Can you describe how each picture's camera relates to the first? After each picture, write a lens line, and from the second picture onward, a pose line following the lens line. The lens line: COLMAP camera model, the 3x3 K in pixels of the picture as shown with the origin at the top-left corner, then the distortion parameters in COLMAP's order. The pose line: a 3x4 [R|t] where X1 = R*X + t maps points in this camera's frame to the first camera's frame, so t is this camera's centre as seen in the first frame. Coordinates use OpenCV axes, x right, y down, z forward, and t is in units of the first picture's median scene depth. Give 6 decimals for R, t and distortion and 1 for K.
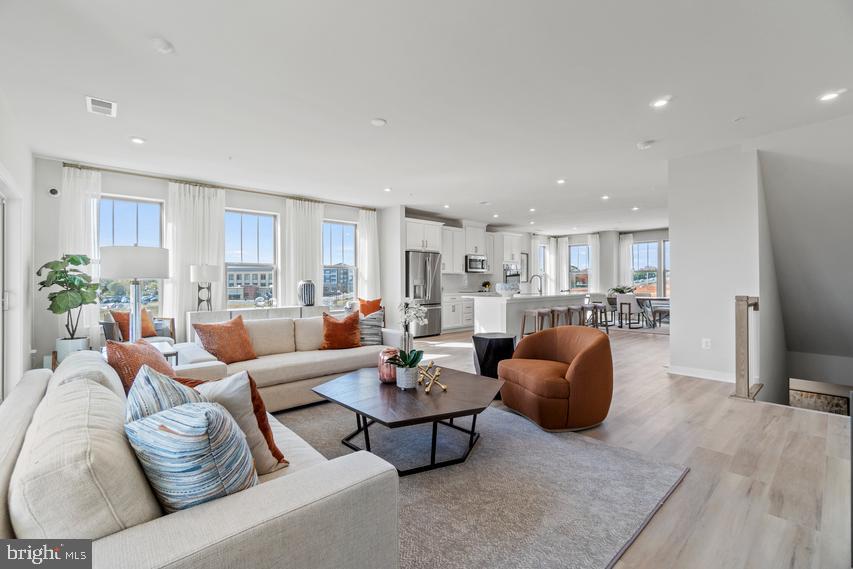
lens RADIAL K [[364.6, 0, 426.5], [0, 364.6, 284.5], [0, 0, 1]] dist [0.001302, 0.000260]
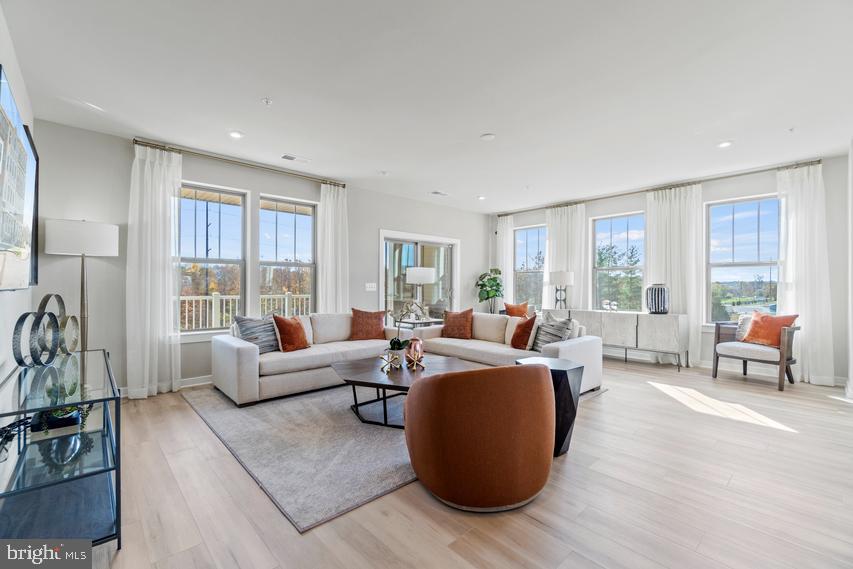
lens RADIAL K [[375.0, 0, 422.4], [0, 375.0, 286.3], [0, 0, 1]] dist [-0.007478, 0.000037]
pose [[0.011862, 0.005195, -0.999916, 0.625047], [-0.011641, 0.999919, 0.005057, -0.003628], [0.999862, 0.011580, 0.011922, 0.517788]]
